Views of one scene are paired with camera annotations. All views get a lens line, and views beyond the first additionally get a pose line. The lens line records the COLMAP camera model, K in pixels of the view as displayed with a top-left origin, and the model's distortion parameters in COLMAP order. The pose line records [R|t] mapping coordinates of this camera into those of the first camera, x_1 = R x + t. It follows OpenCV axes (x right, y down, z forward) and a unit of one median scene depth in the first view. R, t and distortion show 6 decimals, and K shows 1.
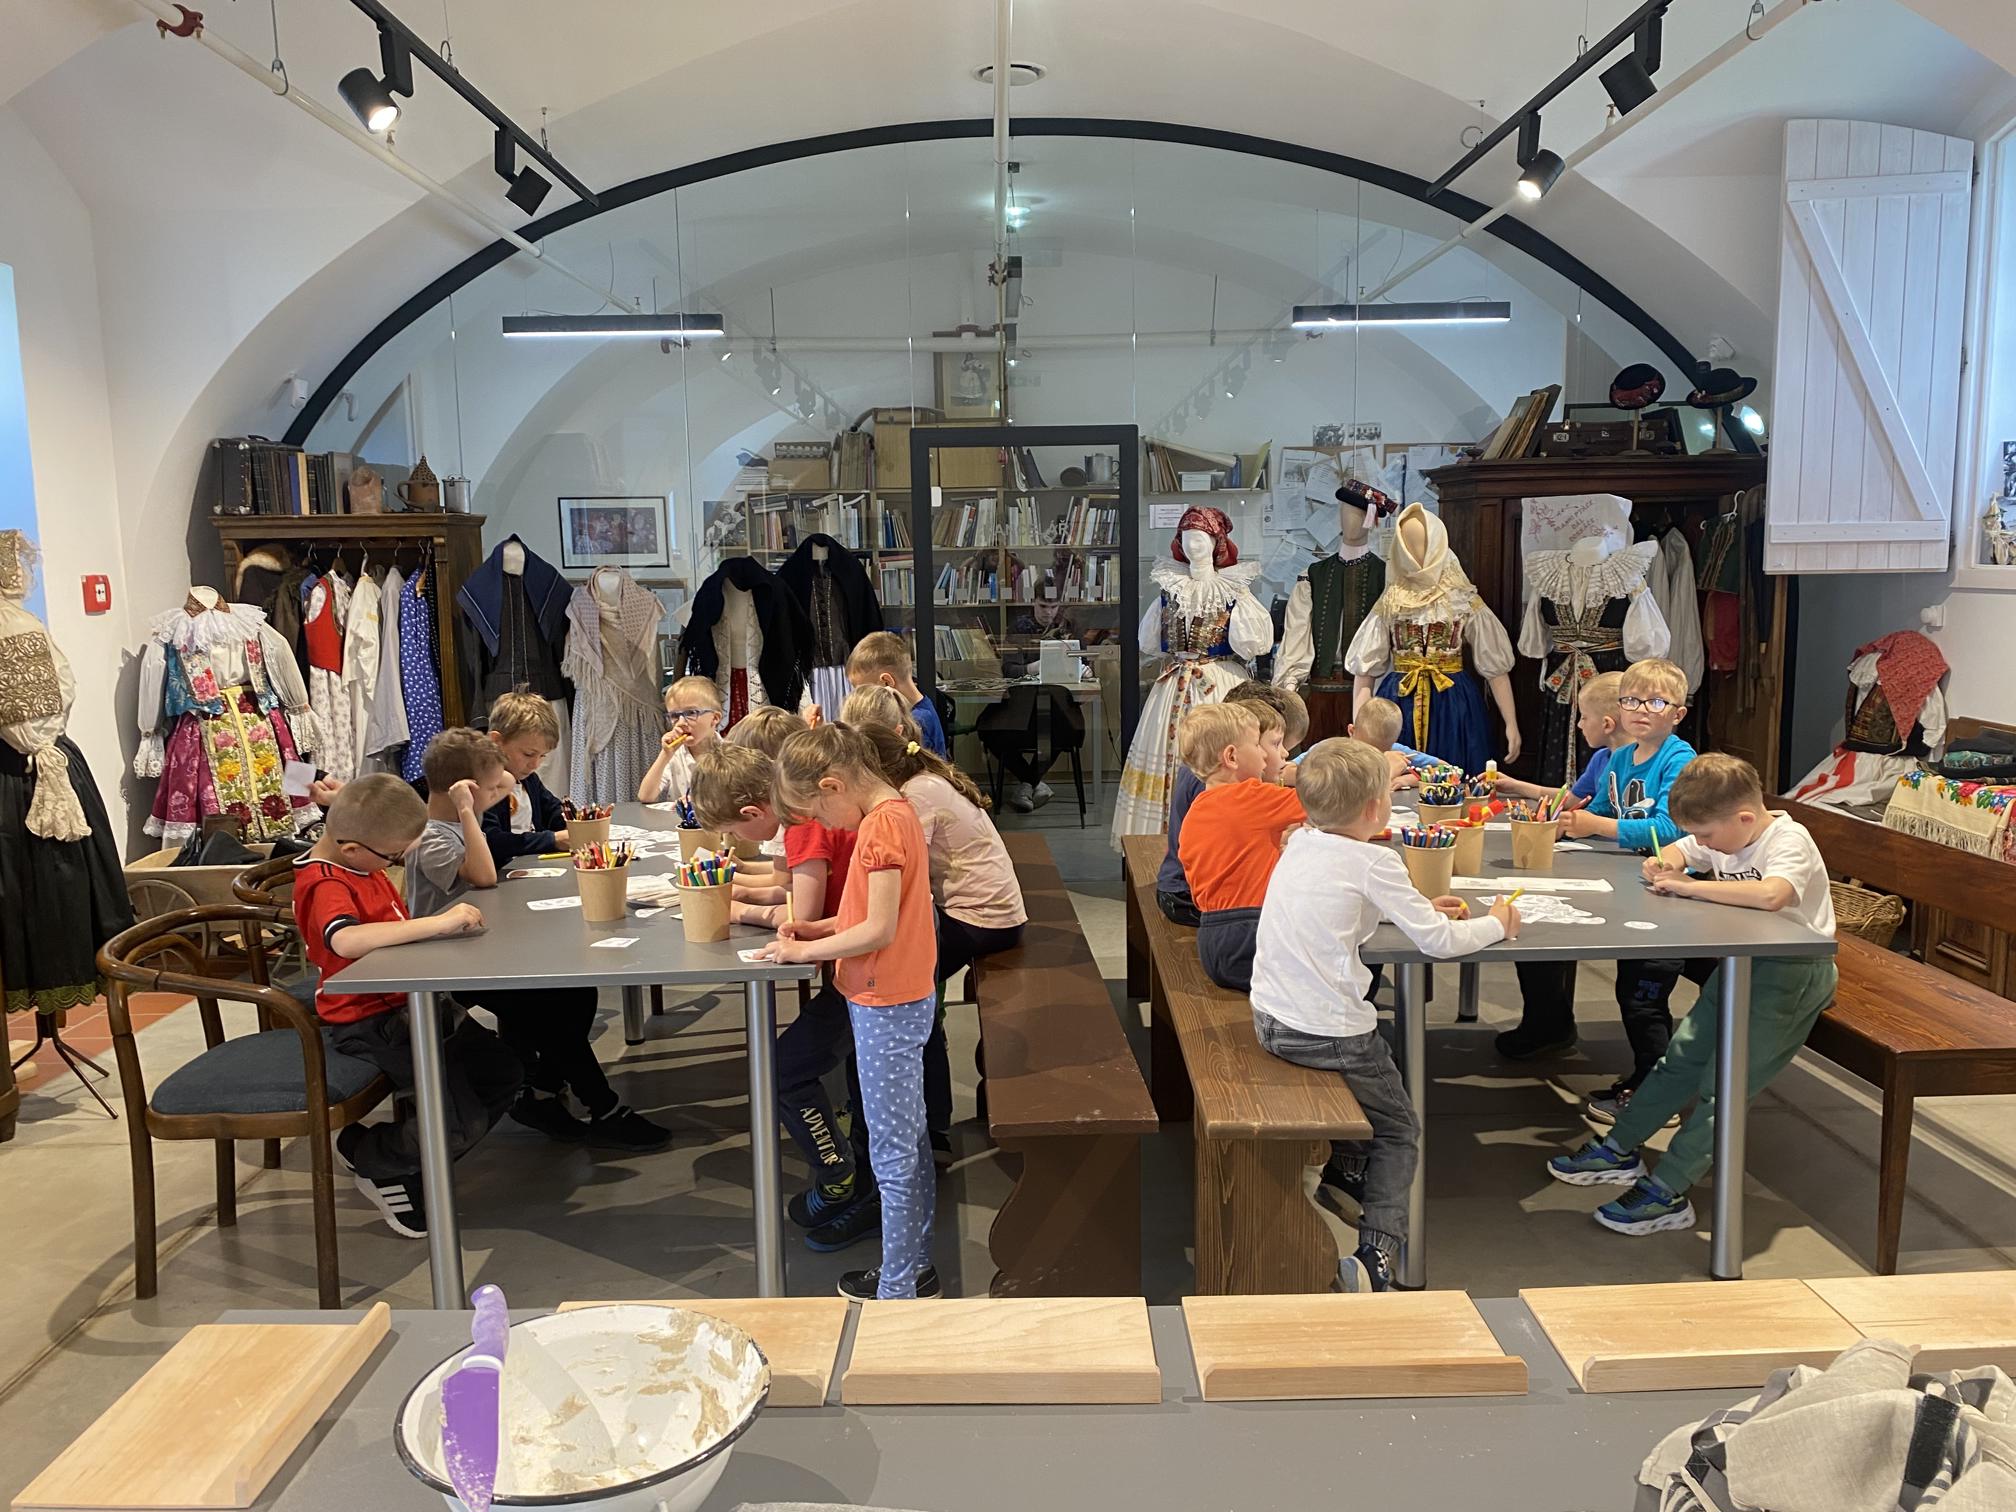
lens RADIAL K [[1559.2, 0, 1034.6], [0, 1559.2, 761.7], [0, 0, 1]] dist [0.040944, -0.050381]
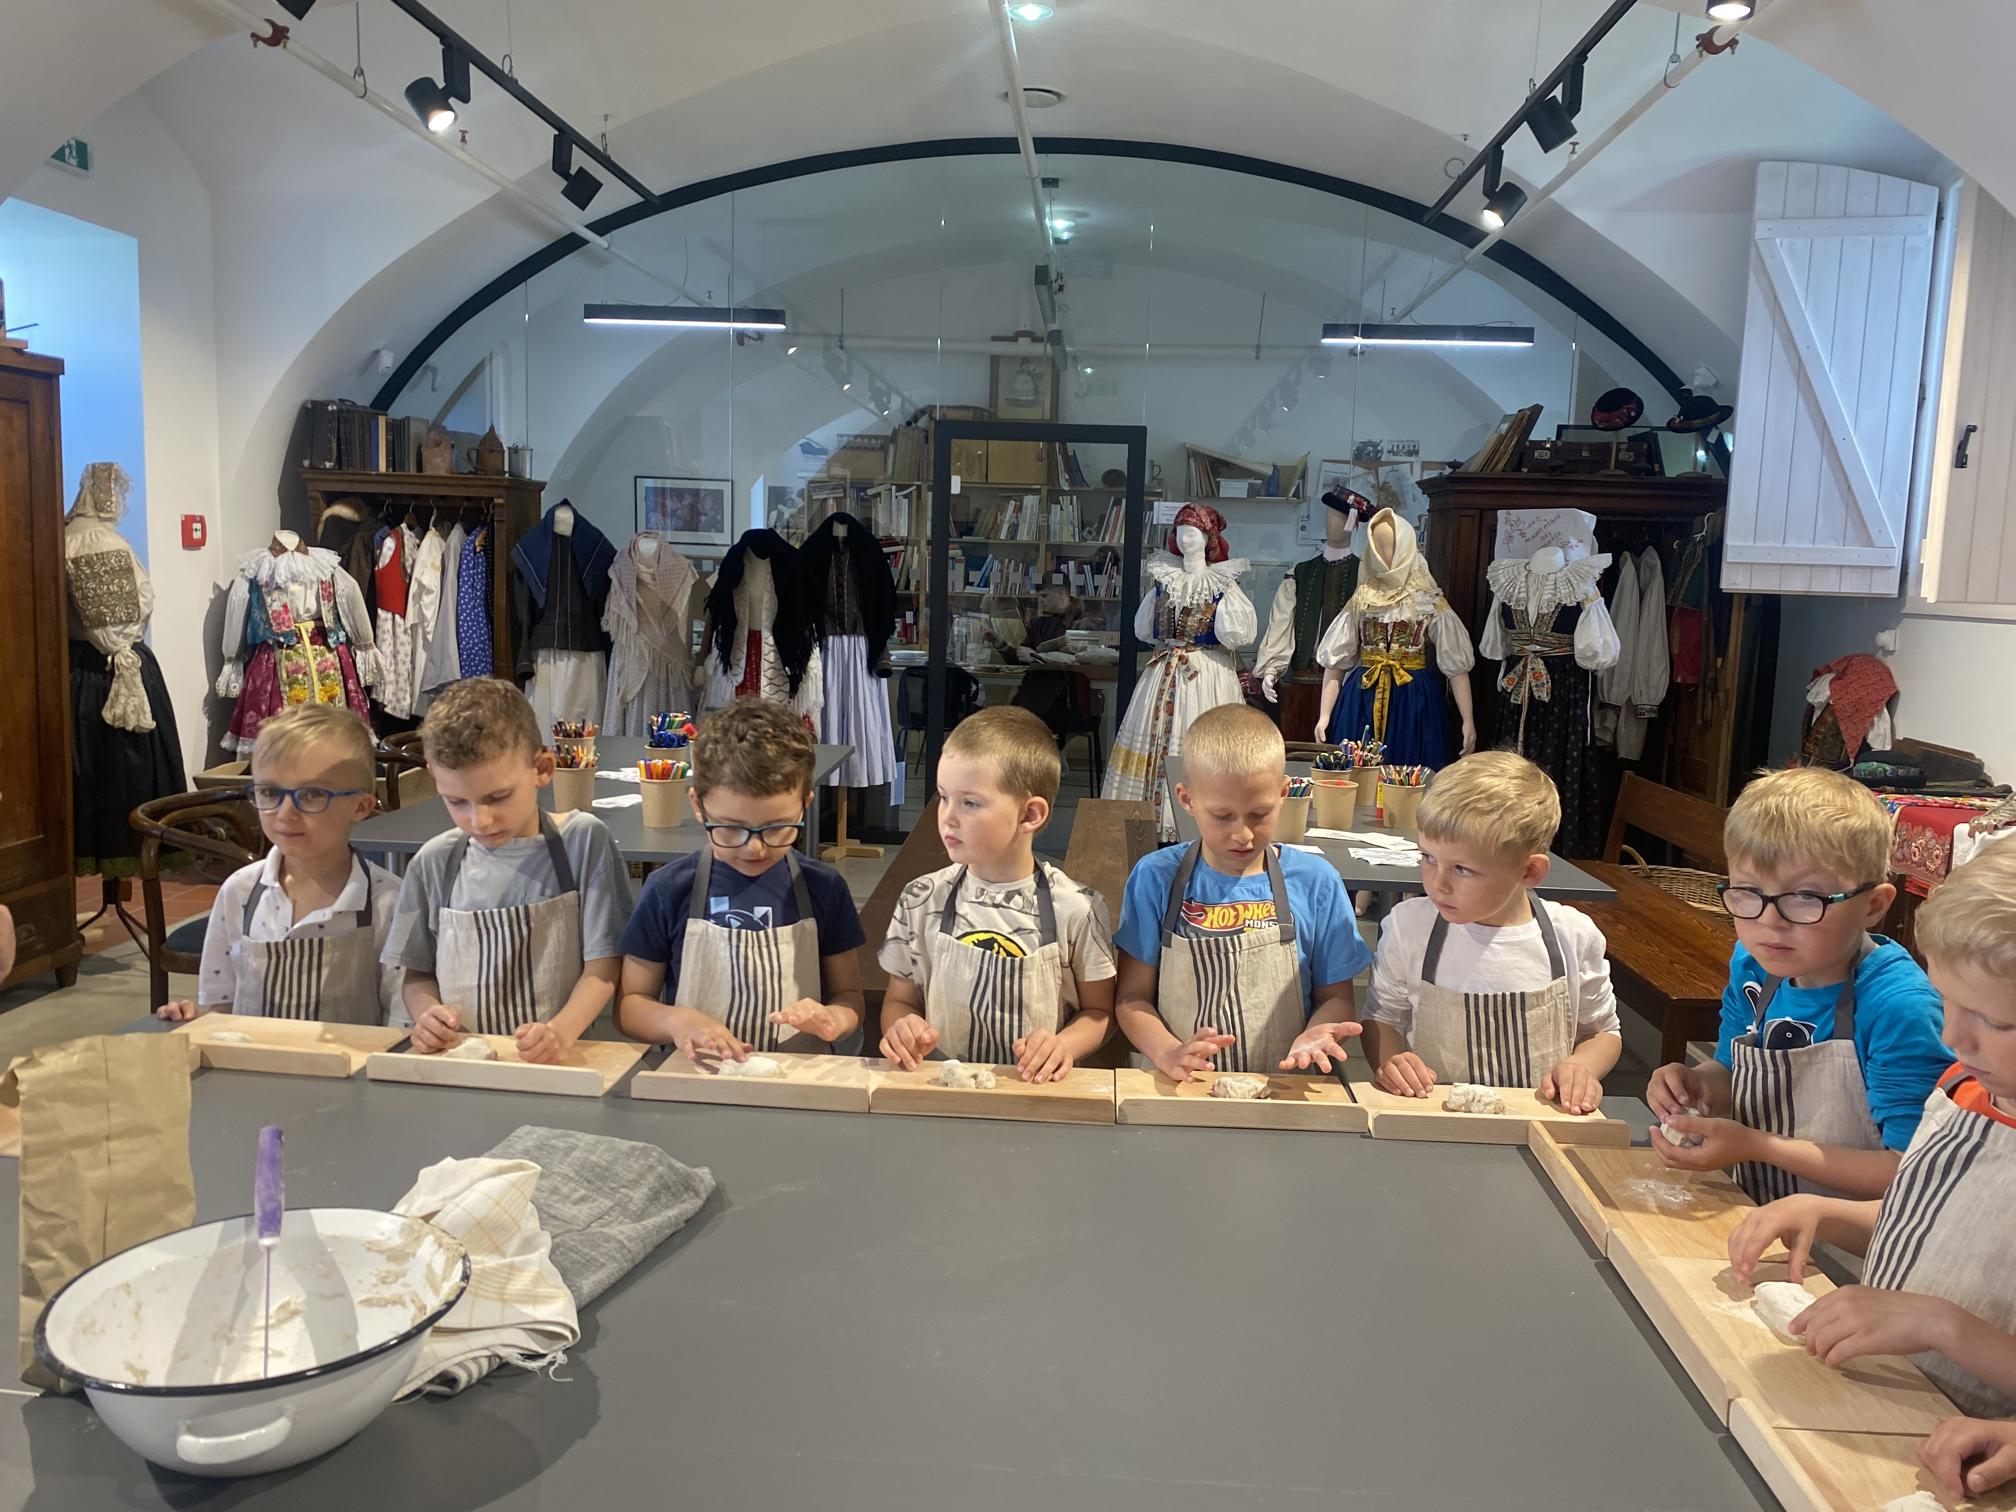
lens RADIAL K [[1559.2, 0, 1022.8], [0, 1559.2, 747.2], [0, 0, 1]] dist [0.040944, -0.050381]
pose [[0.995615, 0.059152, -0.072473, 0.083143], [-0.060338, 0.998076, -0.014293, 0.027079], [0.071488, 0.018604, 0.997268, -0.075075]]
